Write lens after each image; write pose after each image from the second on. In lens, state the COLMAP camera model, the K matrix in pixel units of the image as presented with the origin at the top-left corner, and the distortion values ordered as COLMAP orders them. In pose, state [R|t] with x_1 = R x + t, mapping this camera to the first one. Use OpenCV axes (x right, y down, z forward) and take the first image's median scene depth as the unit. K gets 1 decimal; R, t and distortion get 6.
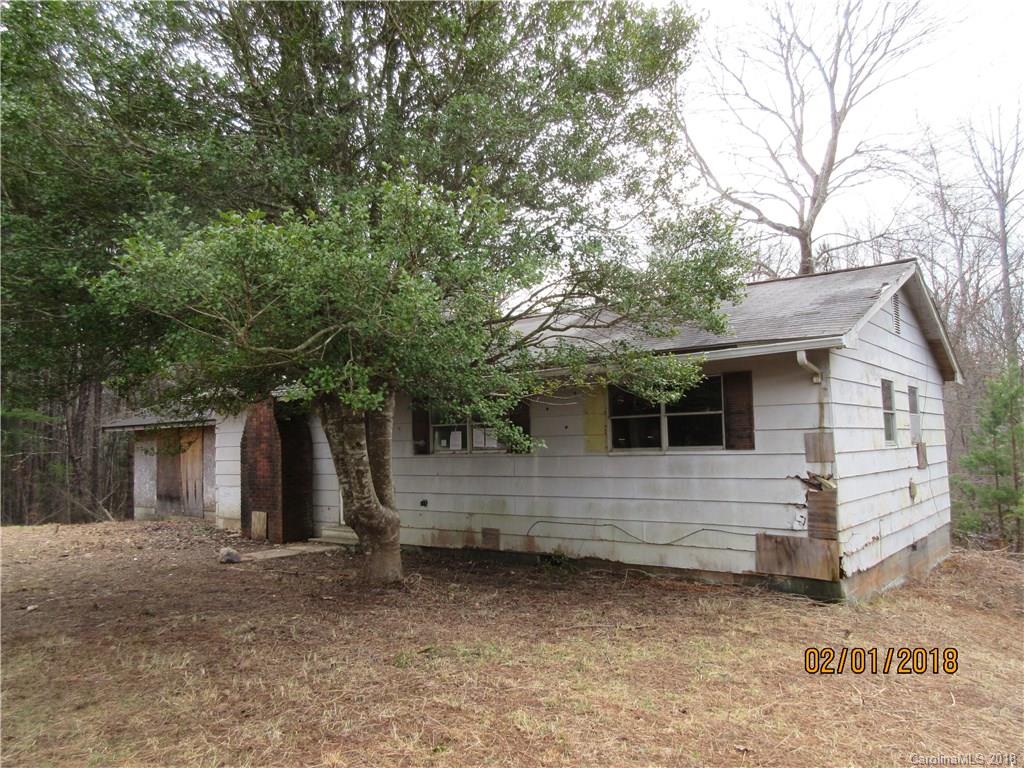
lens RADIAL K [[764.6, 0, 519.5], [0, 764.6, 382.7], [0, 0, 1]] dist [0.004751, 0.004512]
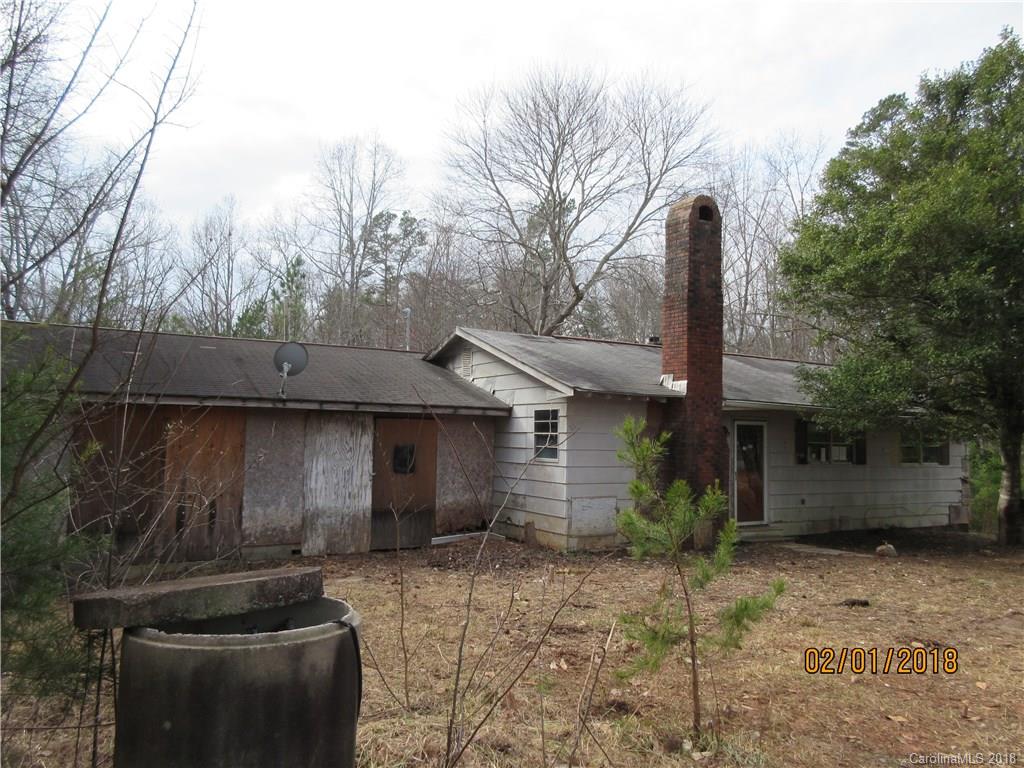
lens RADIAL K [[764.6, 0, 512.5], [0, 764.6, 386.9], [0, 0, 1]] dist [0.004751, 0.004512]
pose [[0.345567, 0.099477, 0.933107, -2.022320], [-0.104552, 0.992256, -0.067063, 0.136194], [-0.932552, -0.074384, 0.353291, 1.349470]]
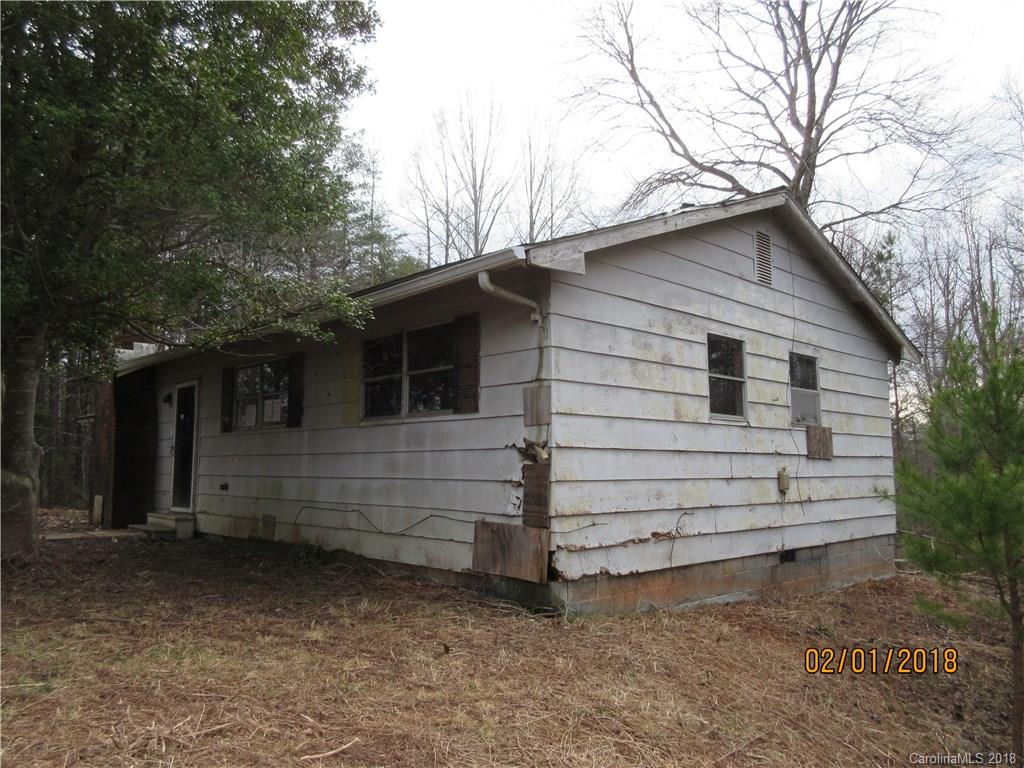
lens RADIAL K [[764.6, 0, 509.1], [0, 764.6, 385.0], [0, 0, 1]] dist [0.004751, 0.004512]
pose [[0.988401, 0.004907, -0.151789, 0.443222], [-0.008149, 0.999752, -0.020743, 0.073542], [0.151650, 0.021739, 0.988195, 0.230520]]
